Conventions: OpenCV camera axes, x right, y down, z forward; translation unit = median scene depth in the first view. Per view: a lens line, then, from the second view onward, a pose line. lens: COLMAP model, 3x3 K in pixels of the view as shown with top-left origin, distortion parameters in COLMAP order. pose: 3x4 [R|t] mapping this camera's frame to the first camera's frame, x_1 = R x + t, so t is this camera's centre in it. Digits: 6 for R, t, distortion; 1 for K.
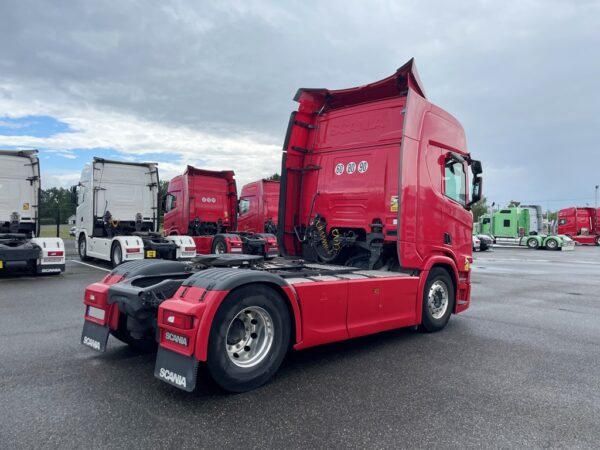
lens RADIAL K [[458.2, 0, 305.7], [0, 458.2, 221.7], [0, 0, 1]] dist [0.070094, -0.076955]
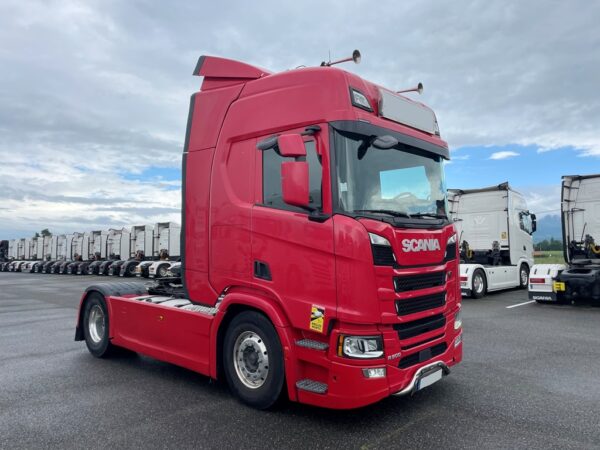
lens RADIAL K [[458.2, 0, 295.7], [0, 458.2, 228.3], [0, 0, 1]] dist [0.070094, -0.076955]
pose [[0.013671, -0.064904, -0.997798, 0.468953], [0.022012, 0.997669, -0.064594, 0.009760], [0.999664, -0.021080, 0.015067, 0.507721]]
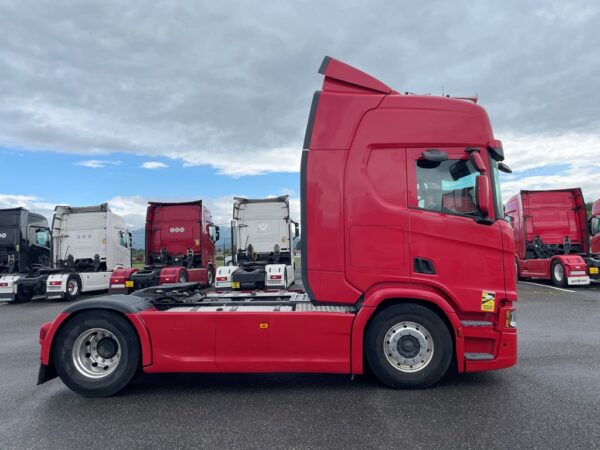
lens RADIAL K [[458.2, 0, 294.5], [0, 458.2, 225.1], [0, 0, 1]] dist [0.070094, -0.076955]
pose [[0.678635, -0.072966, -0.730843, 0.349316], [0.044484, 0.997310, -0.058264, 0.002191], [0.733128, 0.007029, 0.680055, 0.164610]]
